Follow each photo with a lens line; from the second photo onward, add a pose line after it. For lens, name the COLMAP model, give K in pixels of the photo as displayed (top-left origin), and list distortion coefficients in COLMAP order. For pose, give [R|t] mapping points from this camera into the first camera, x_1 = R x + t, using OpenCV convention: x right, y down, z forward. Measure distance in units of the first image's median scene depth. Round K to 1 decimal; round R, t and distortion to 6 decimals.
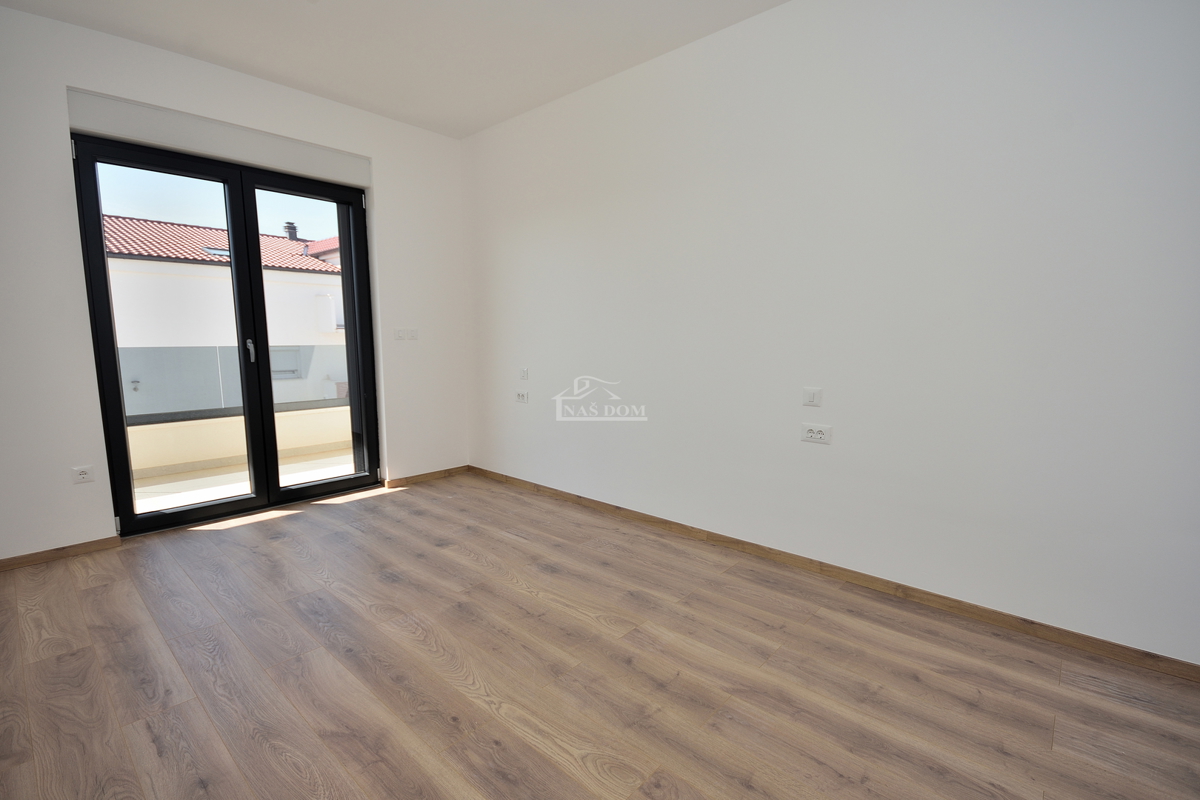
lens RADIAL K [[526.3, 0, 604.5], [0, 526.3, 410.4], [0, 0, 1]] dist [0.013240, -0.014215]
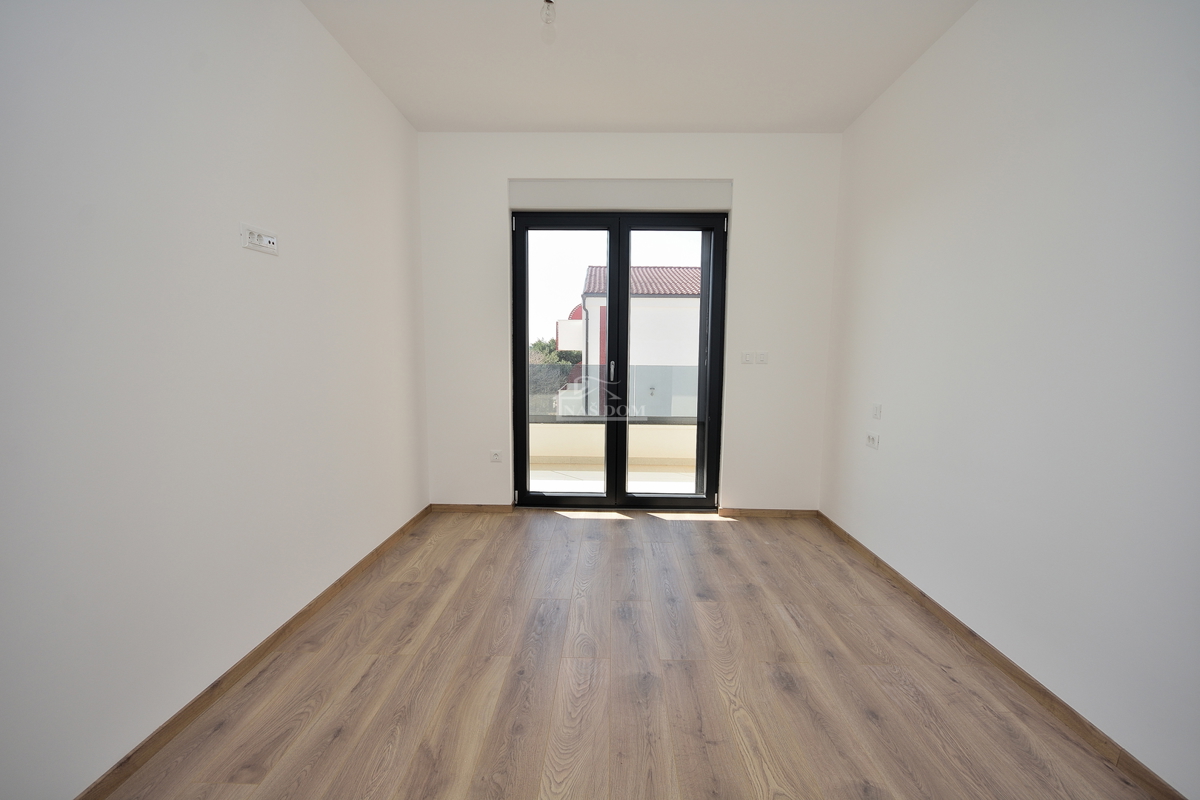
lens RADIAL K [[517.2, 0, 626.7], [0, 517.2, 414.7], [0, 0, 1]] dist [-0.004540, -0.000142]
pose [[0.660463, 0.094593, -0.744877, 0.251233], [-0.113496, 0.993211, 0.025495, -0.062475], [0.742232, 0.067703, 0.666715, 0.334381]]
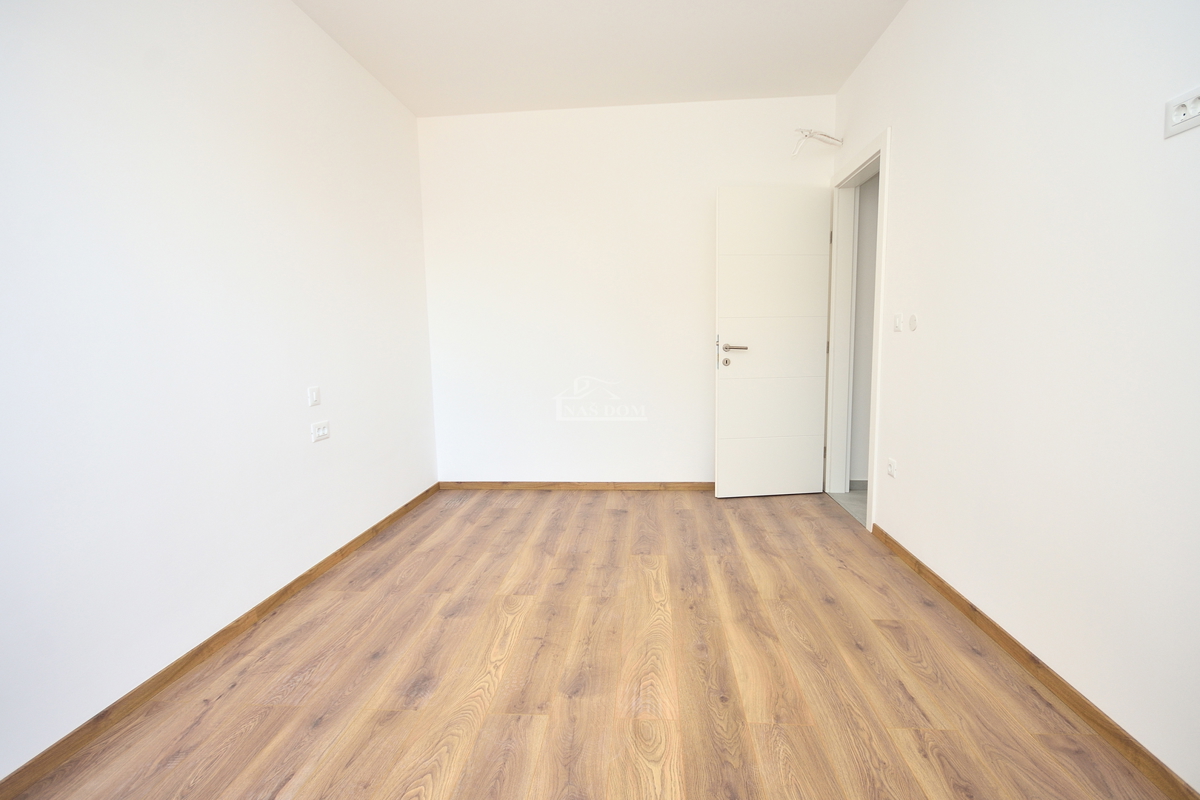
lens RADIAL K [[526.3, 0, 604.5], [0, 526.3, 410.4], [0, 0, 1]] dist [0.013240, -0.014215]
pose [[-0.572816, -0.103488, 0.813125, -0.739691], [0.134161, 0.966783, 0.217556, -0.143208], [-0.808630, 0.233709, -0.539905, 1.098802]]
